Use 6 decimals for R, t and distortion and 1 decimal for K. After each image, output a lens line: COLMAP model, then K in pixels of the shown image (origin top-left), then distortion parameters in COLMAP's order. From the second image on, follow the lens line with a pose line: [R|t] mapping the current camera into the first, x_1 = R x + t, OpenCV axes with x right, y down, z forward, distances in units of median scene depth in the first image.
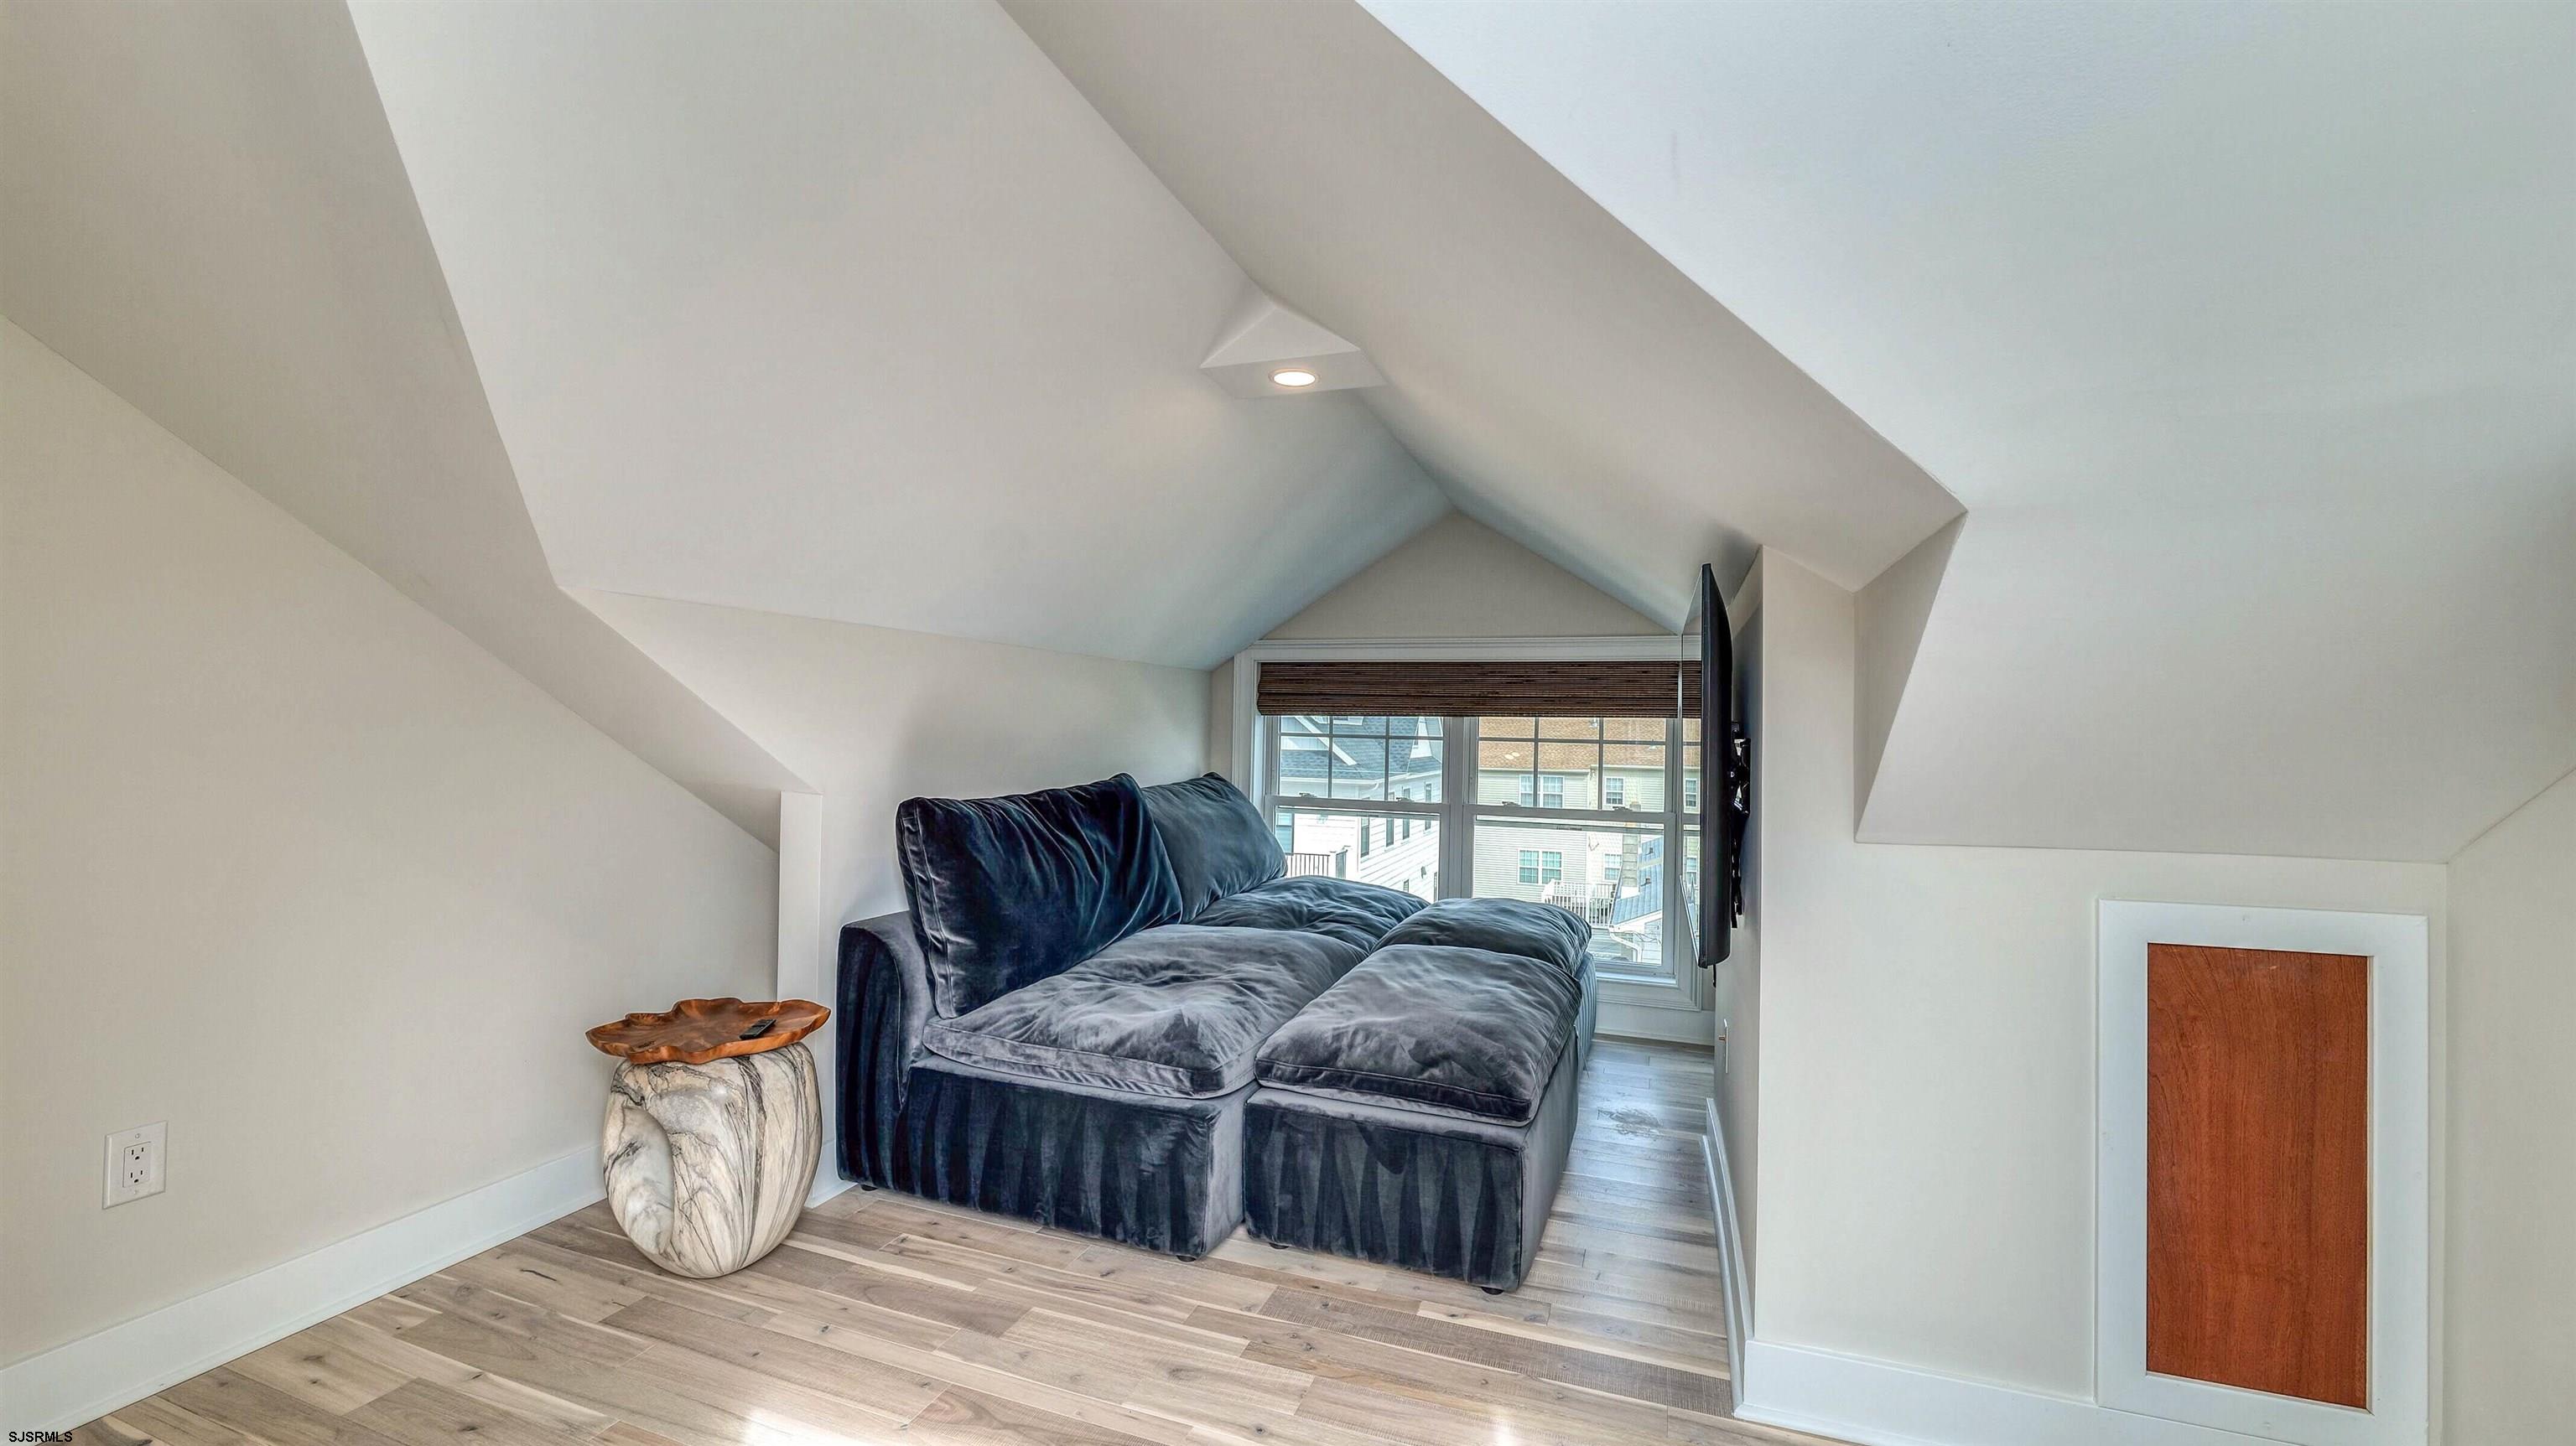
lens RADIAL K [[1050.6, 0, 1278.7], [0, 1050.6, 714.9], [0, 0, 1]] dist [-0.012242, 0.001294]
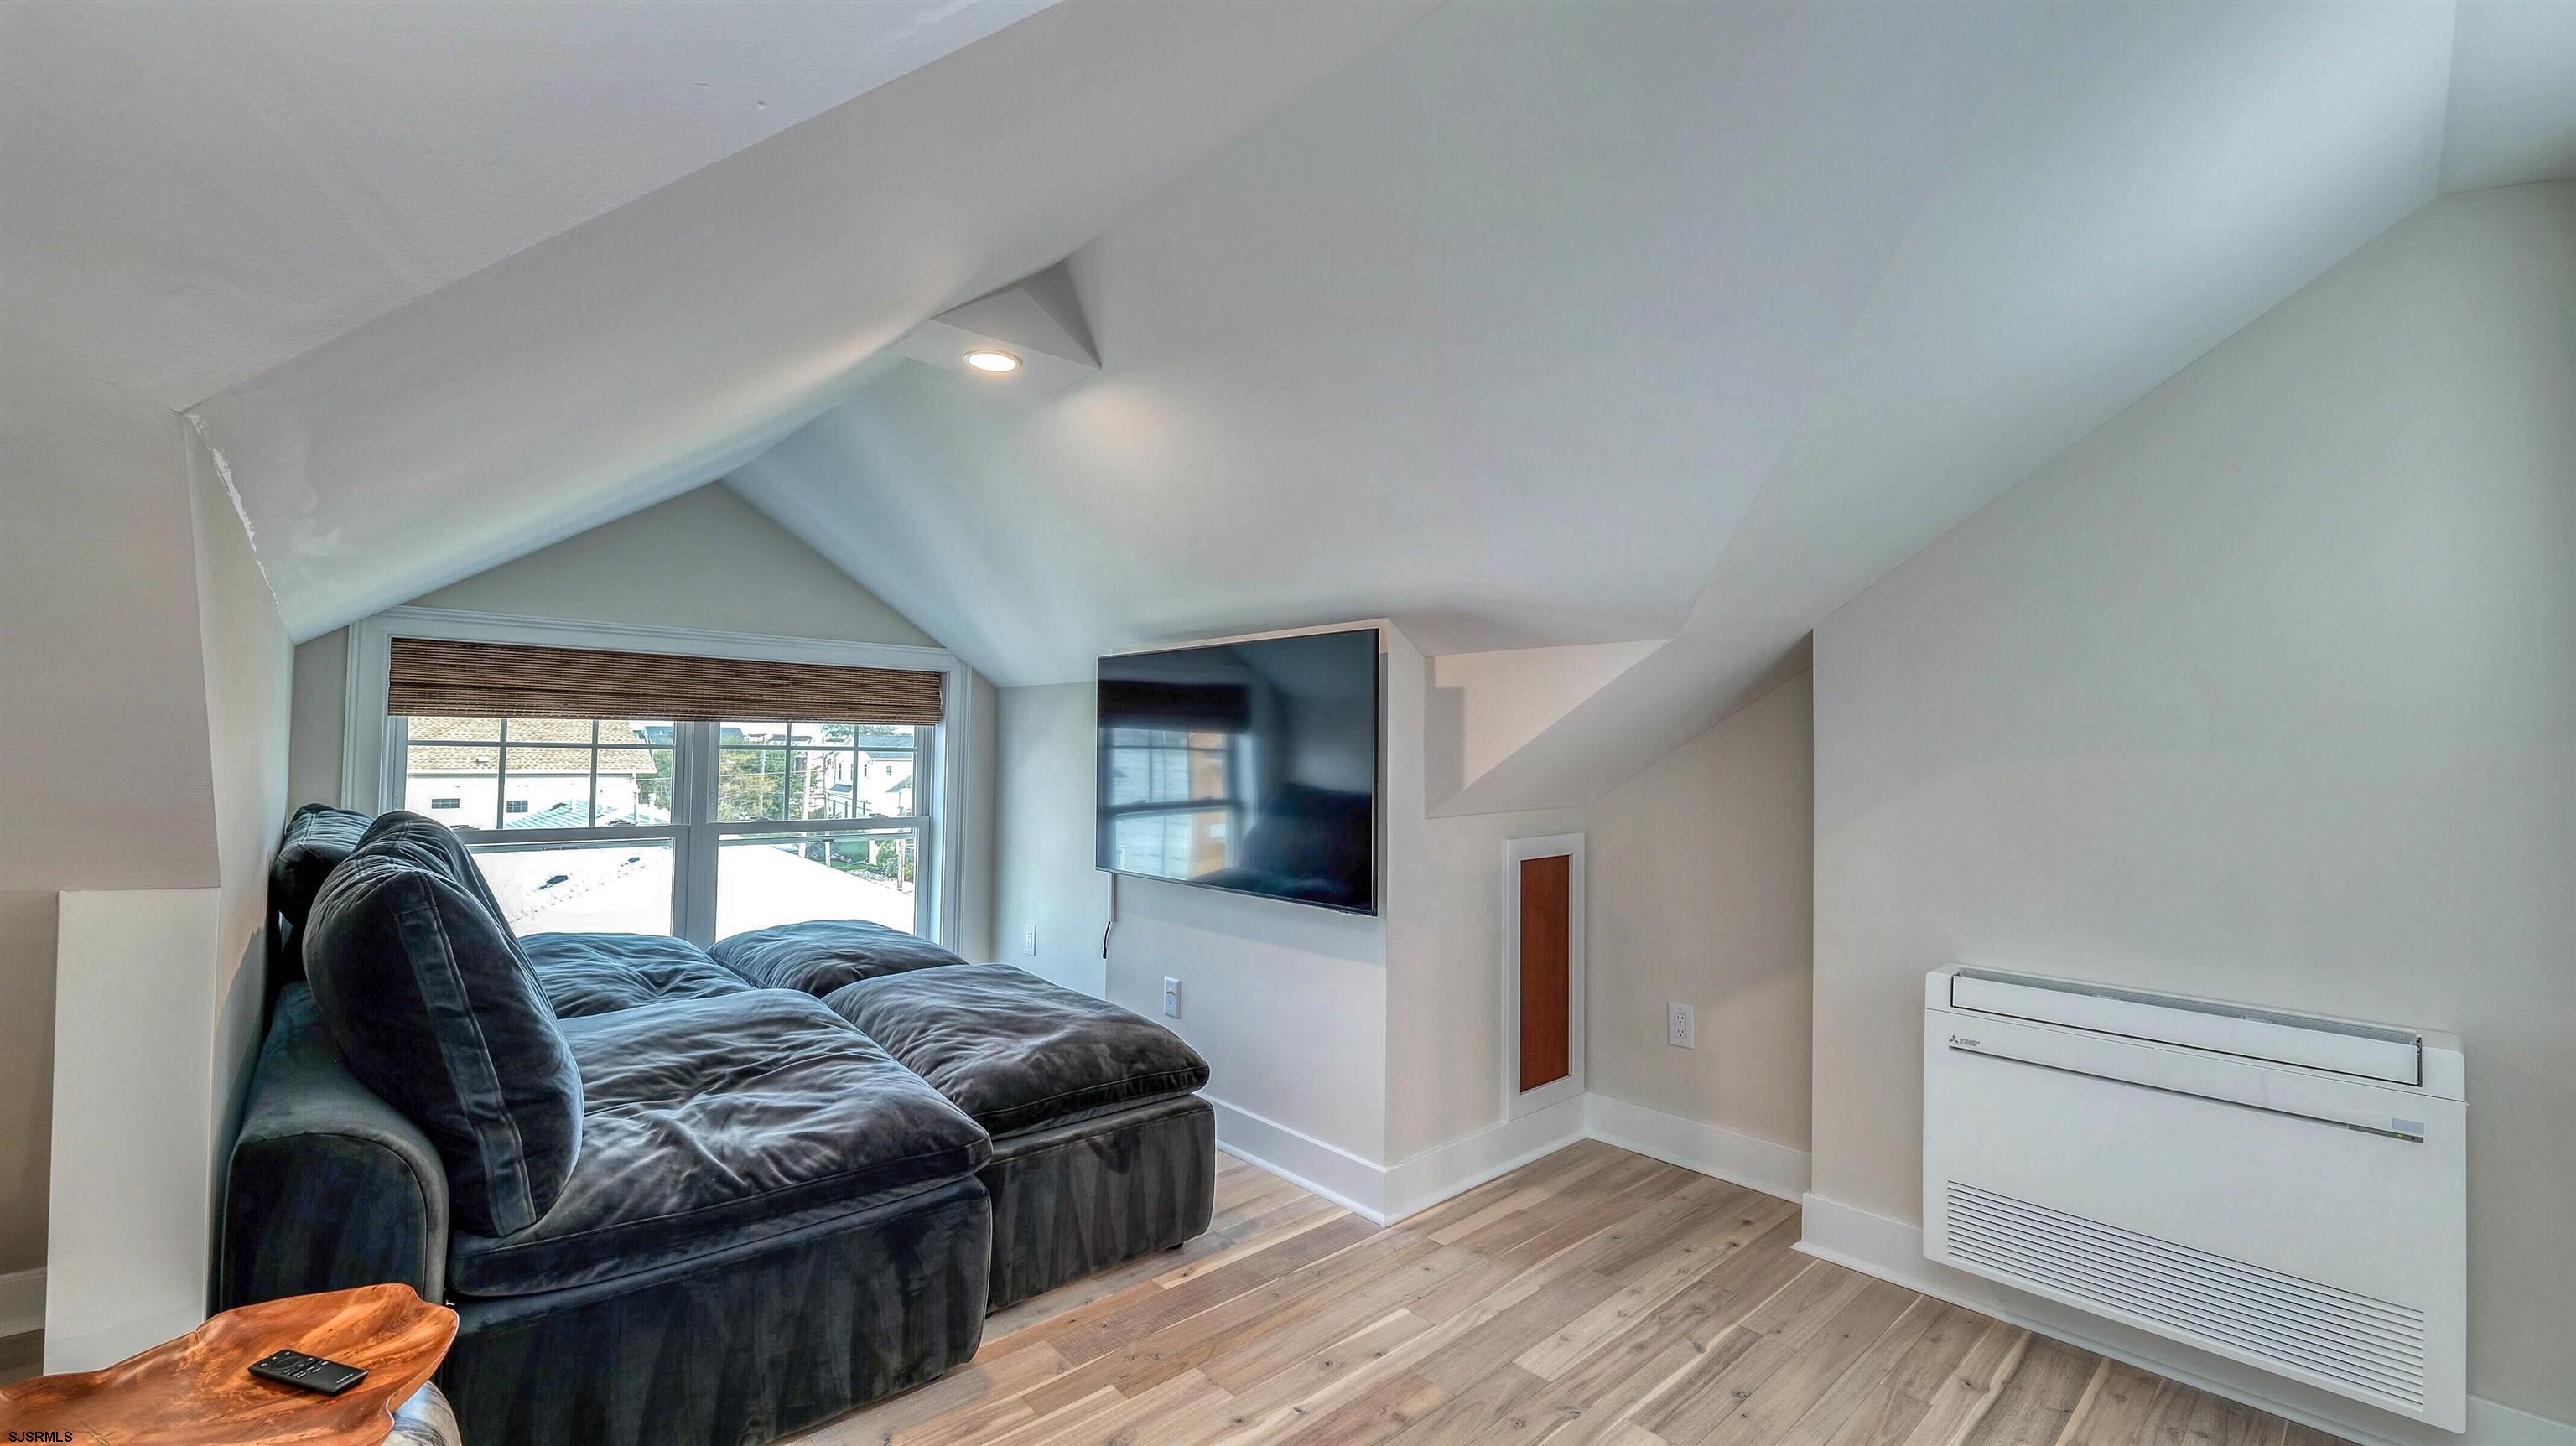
lens RADIAL K [[1050.6, 0, 1284.2], [0, 1050.6, 723.4], [0, 0, 1]] dist [-0.012242, 0.001294]
pose [[0.461060, 0.008927, 0.887324, -0.389088], [-0.018202, 0.999834, -0.000602, -0.004846], [-0.887182, -0.015873, 0.461146, 0.205268]]
